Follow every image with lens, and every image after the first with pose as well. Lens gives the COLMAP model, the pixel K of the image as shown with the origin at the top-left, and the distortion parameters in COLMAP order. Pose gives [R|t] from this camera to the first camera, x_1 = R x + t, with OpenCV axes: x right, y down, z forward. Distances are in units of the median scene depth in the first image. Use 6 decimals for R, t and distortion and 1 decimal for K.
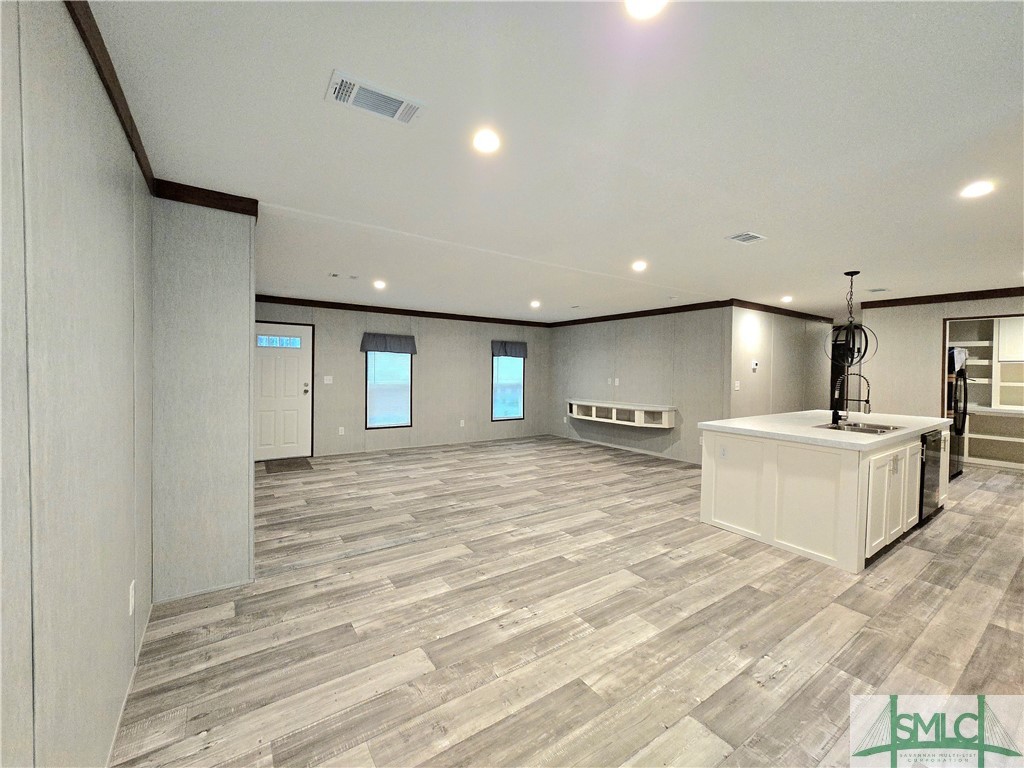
lens RADIAL K [[420.7, 0, 511.3], [0, 420.7, 373.5], [0, 0, 1]] dist [-0.001035, -0.000873]
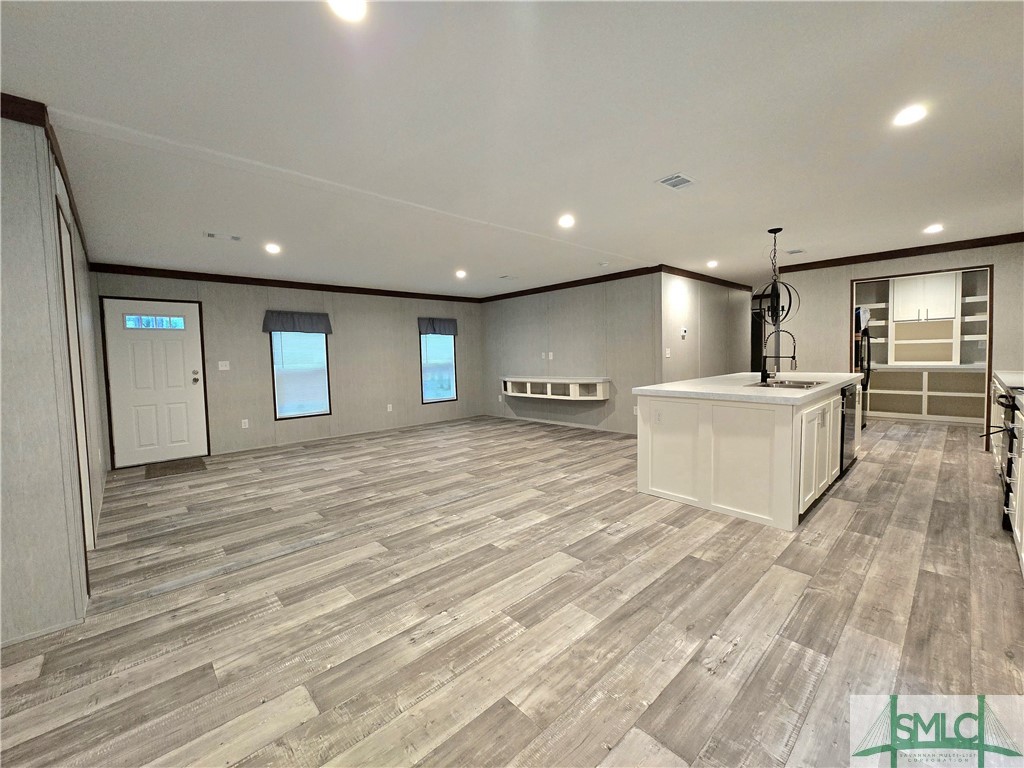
lens RADIAL K [[419.3, 0, 512.3], [0, 419.3, 372.6], [0, 0, 1]] dist [-0.000420, -0.000102]
pose [[0.988546, -0.045620, 0.143860, 0.052223], [0.040626, 0.998472, 0.037463, 0.042227], [-0.145349, -0.031190, 0.988889, 0.129420]]
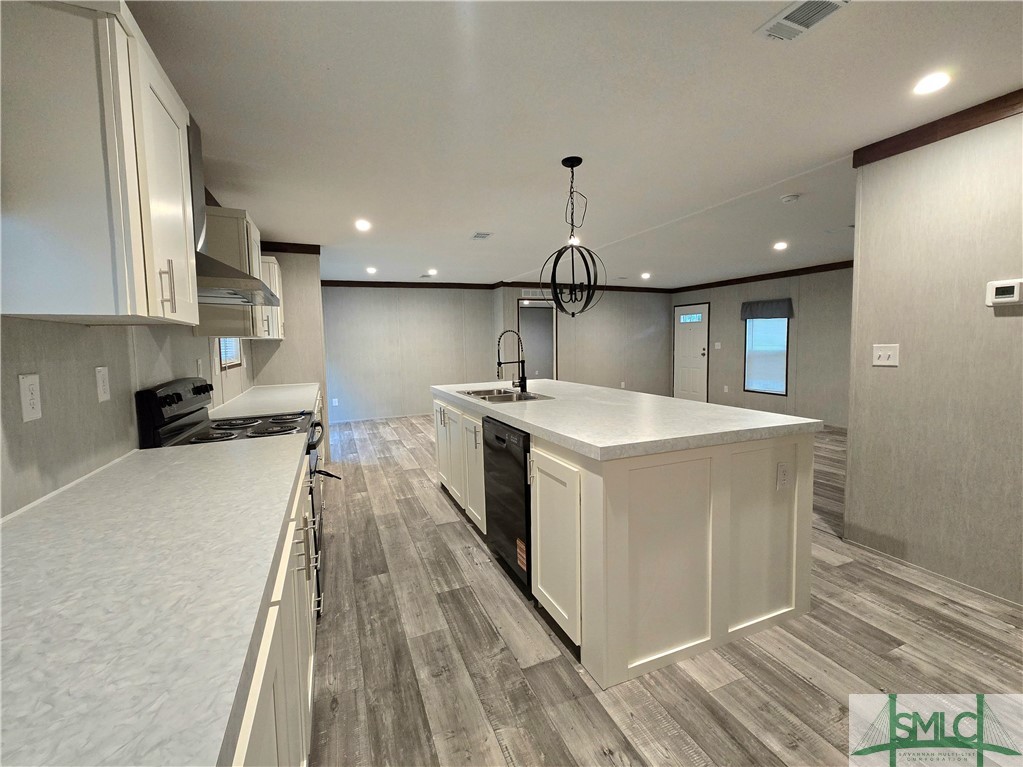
lens RADIAL K [[429.0, 0, 505.2], [0, 429.0, 375.5], [0, 0, 1]] dist [-0.002938, -0.000241]
pose [[-0.213602, 0.063478, -0.974856, 1.889636], [0.004083, 0.997936, 0.064087, 0.039210], [0.976912, 0.009709, -0.213420, 1.351948]]
